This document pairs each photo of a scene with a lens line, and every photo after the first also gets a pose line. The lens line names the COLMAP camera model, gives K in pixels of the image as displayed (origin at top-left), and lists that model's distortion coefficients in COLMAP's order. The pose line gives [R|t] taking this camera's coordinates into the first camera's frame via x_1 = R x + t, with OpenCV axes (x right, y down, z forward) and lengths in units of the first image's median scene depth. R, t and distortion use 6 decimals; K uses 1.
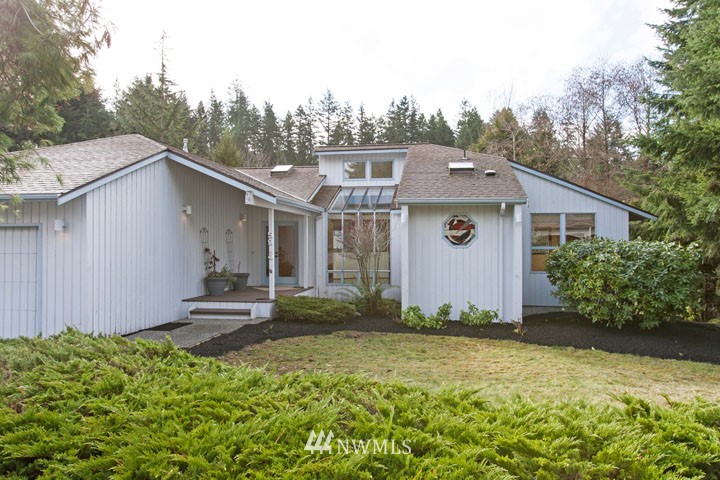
lens RADIAL K [[514.0, 0, 360.0], [0, 514.0, 240.0], [0, 0, 1]] dist [0.002560, 0.001617]
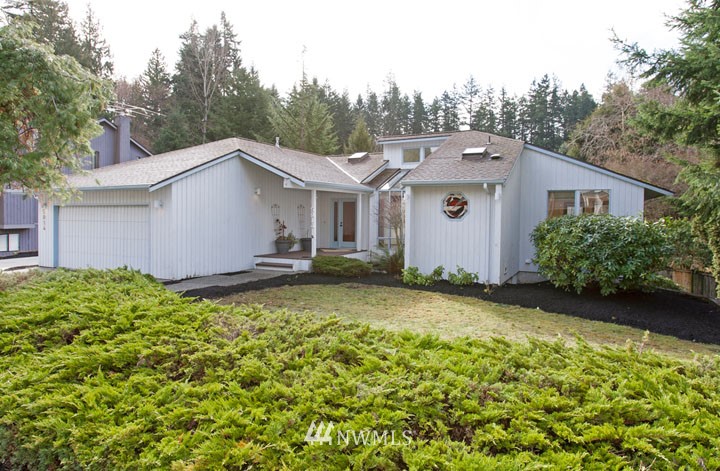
lens RADIAL K [[453.5, 0, 361.5], [0, 453.5, 227.4], [0, 0, 1]] dist [-0.006371, -0.000697]
pose [[0.948556, 0.015281, -0.316242, 0.262309], [-0.003525, 0.999282, 0.037711, -0.007034], [0.316591, -0.034656, 0.947929, -0.066125]]
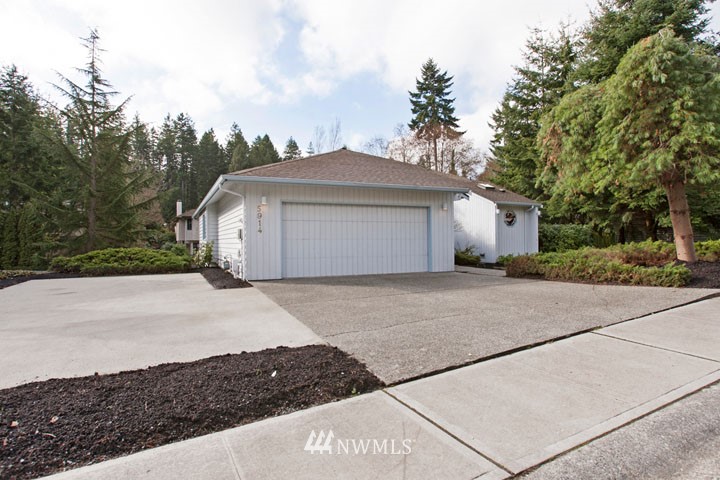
lens RADIAL K [[415.6, 0, 360.0], [0, 415.6, 240.0], [0, 0, 1]] dist [-0.013161, 0.000382]
pose [[0.828500, 0.000096, 0.559989, -0.994078], [-0.000990, 0.999999, 0.001294, 0.053118], [-0.559989, -0.001626, 0.828499, -0.026071]]
